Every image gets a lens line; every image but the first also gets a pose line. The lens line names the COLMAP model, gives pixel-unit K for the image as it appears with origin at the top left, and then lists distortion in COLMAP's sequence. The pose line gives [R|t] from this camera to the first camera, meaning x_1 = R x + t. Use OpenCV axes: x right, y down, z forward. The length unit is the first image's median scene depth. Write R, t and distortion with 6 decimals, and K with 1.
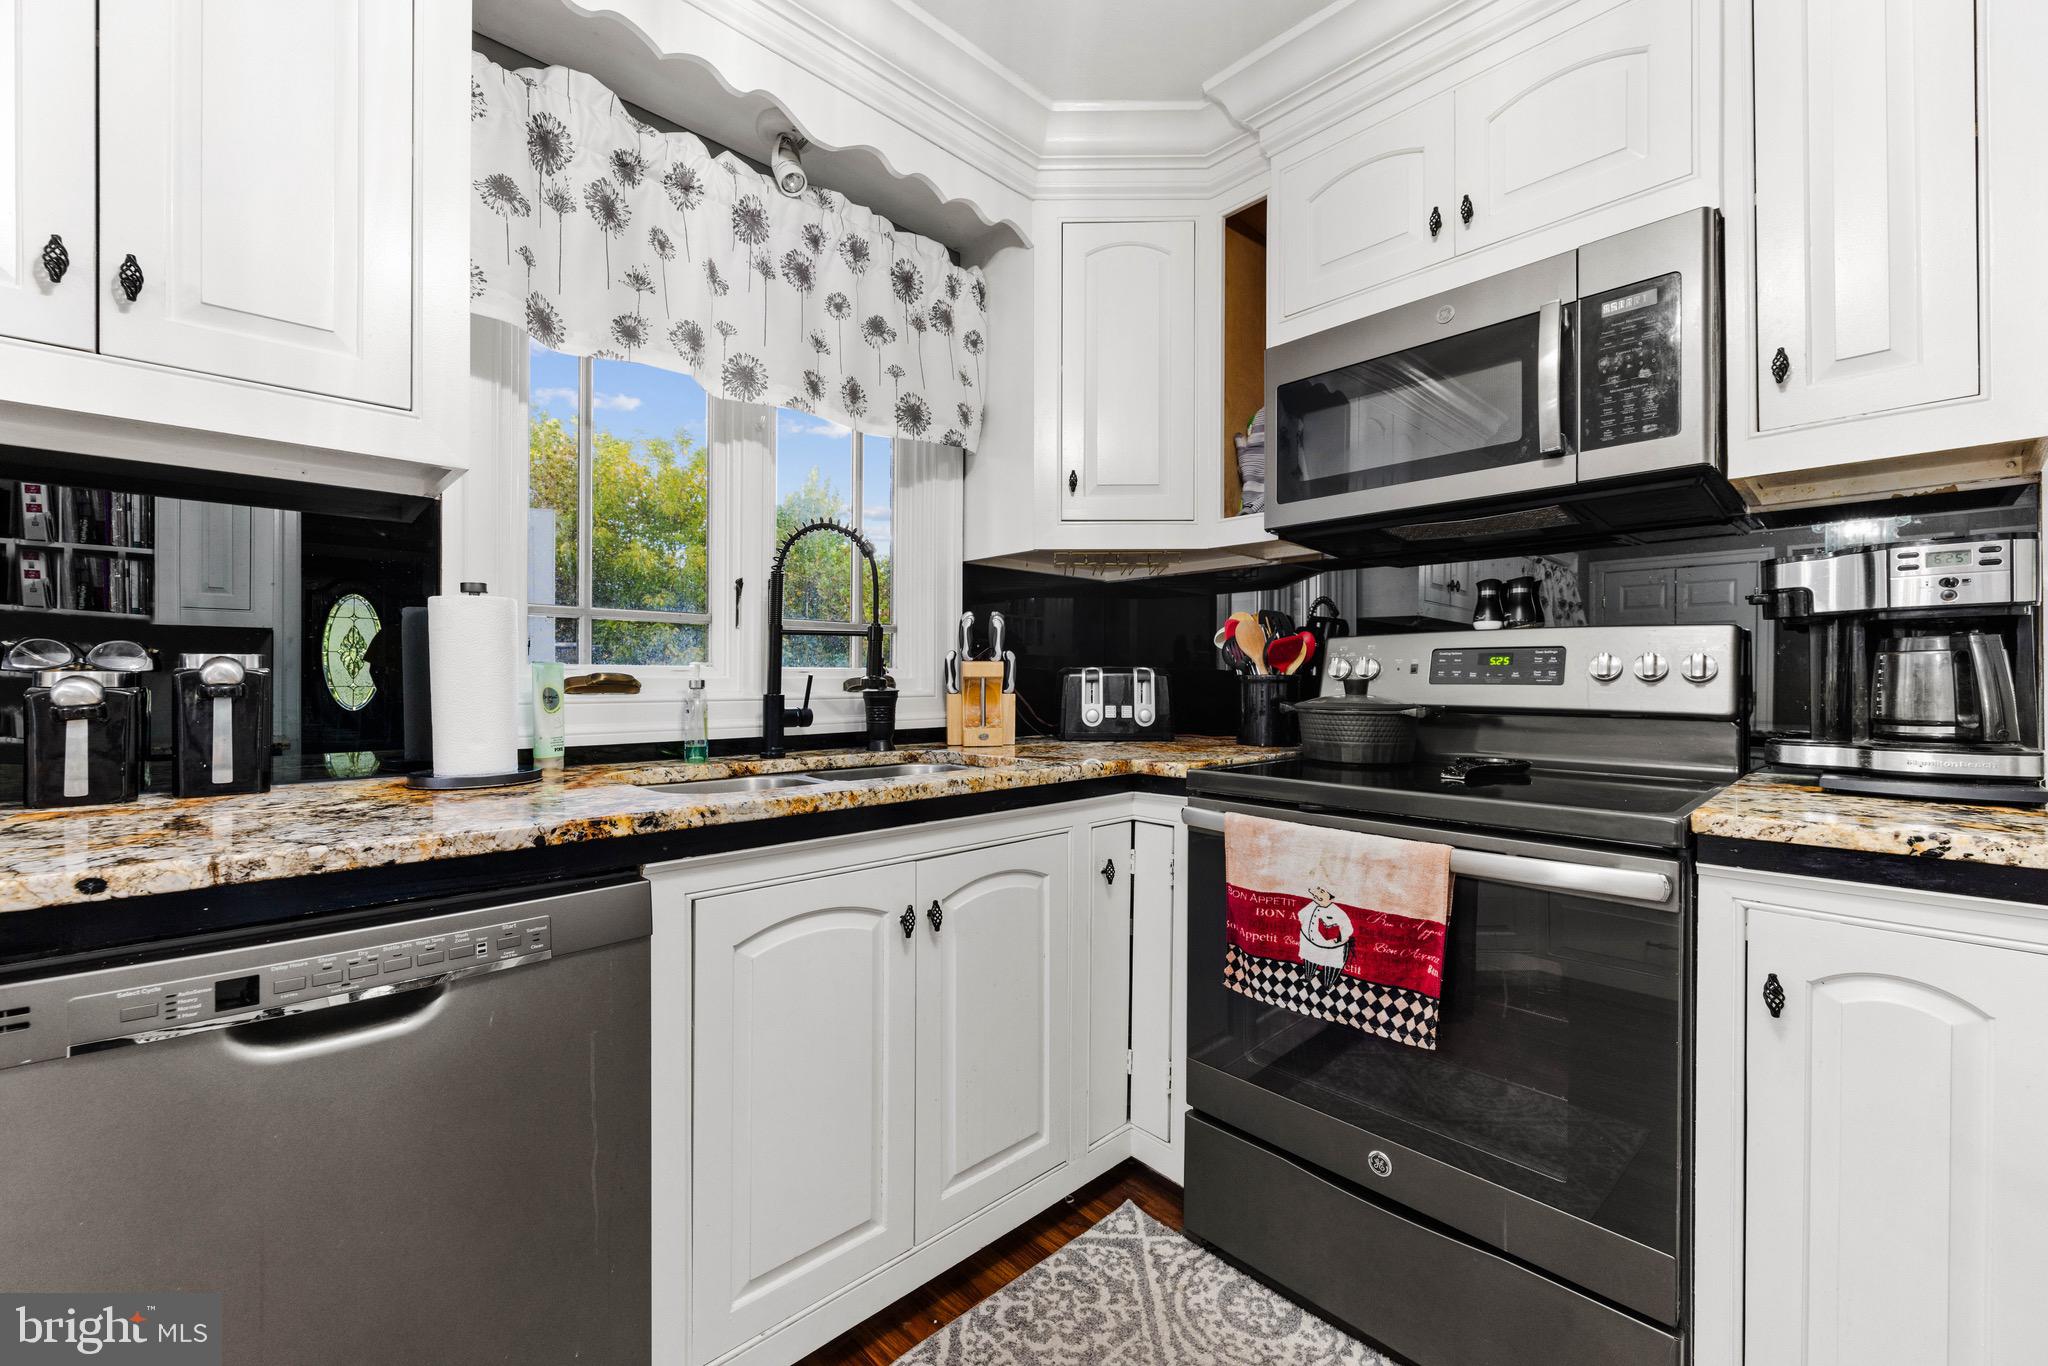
lens RADIAL K [[817.3, 0, 1020.2], [0, 817.3, 679.6], [0, 0, 1]] dist [-0.003642, 0.000999]
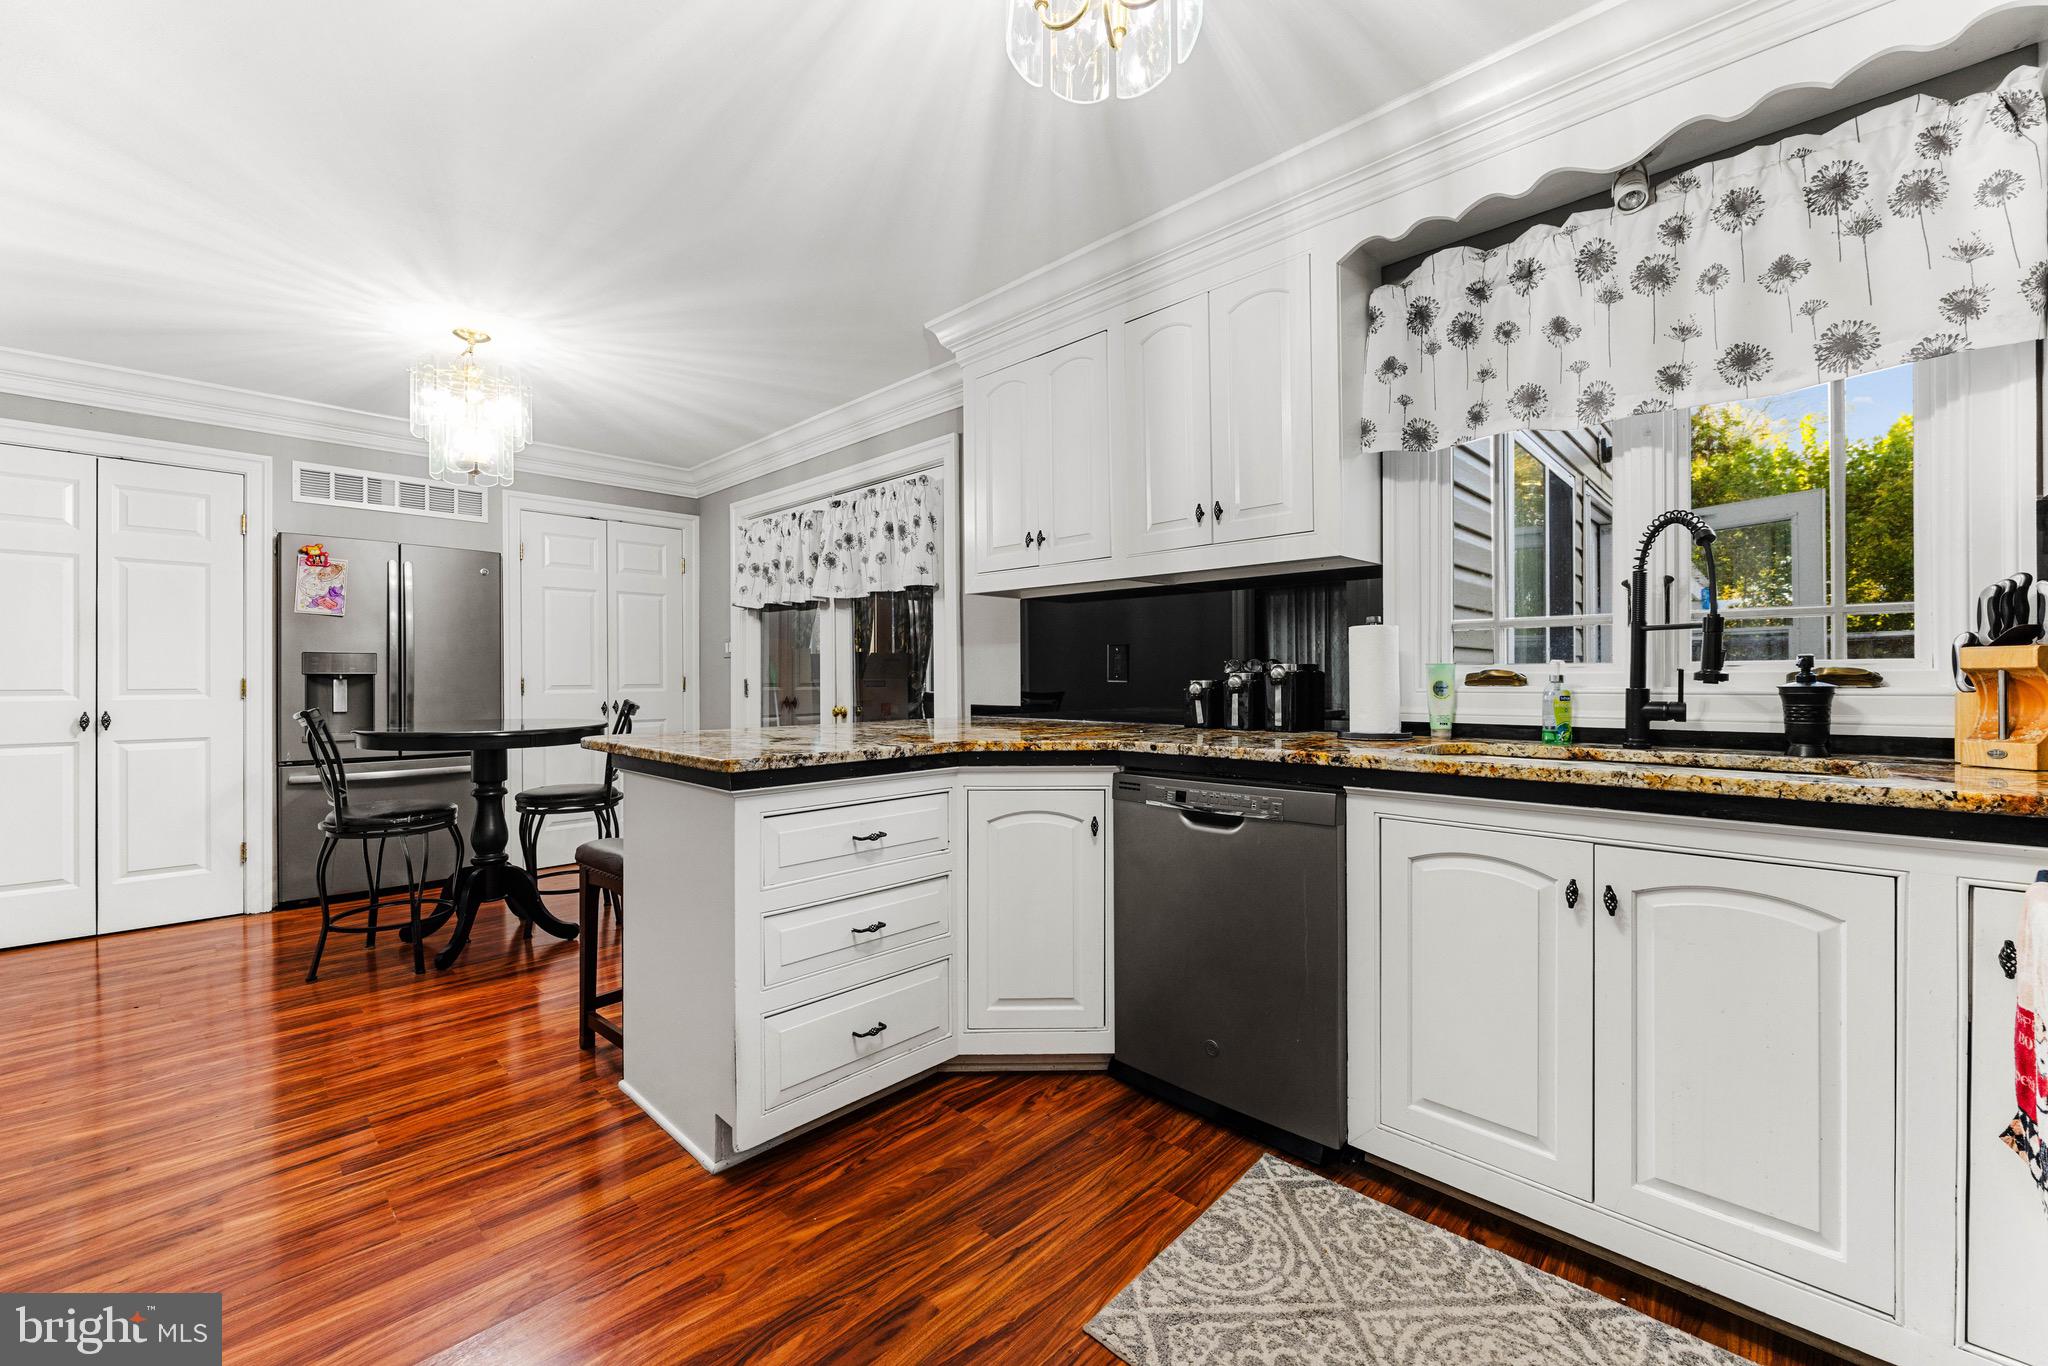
lens RADIAL K [[817.3, 0, 1004.4], [0, 817.3, 674.4], [0, 0, 1]] dist [-0.003642, 0.000999]
pose [[0.036957, -0.005246, -0.999303, 0.862472], [0.003413, 0.999981, -0.005123, 0.003155], [0.999311, -0.003222, 0.036974, 0.179585]]
